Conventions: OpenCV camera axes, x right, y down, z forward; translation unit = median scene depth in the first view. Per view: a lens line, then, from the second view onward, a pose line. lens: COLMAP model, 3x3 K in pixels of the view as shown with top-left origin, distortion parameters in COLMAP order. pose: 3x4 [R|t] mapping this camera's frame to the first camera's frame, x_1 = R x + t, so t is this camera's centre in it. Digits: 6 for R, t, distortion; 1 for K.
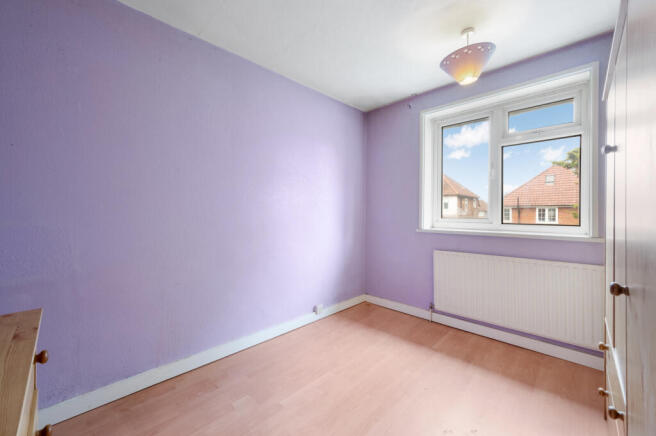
lens RADIAL K [[260.9, 0, 327.6], [0, 260.9, 212.3], [0, 0, 1]] dist [0.000396, 0.000084]
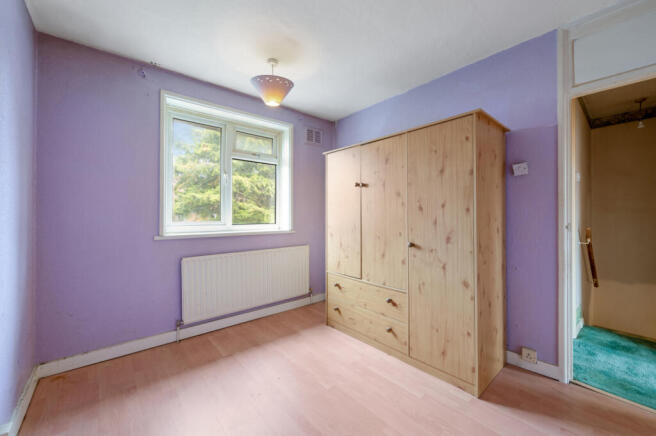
lens RADIAL K [[260.9, 0, 324.2], [0, 260.9, 217.1], [0, 0, 1]] dist [0.000396, 0.000084]
pose [[0.105518, -0.014291, 0.994315, -0.451591], [0.000816, 0.999898, 0.014285, -0.007143], [-0.994417, -0.000696, 0.105518, 0.470088]]
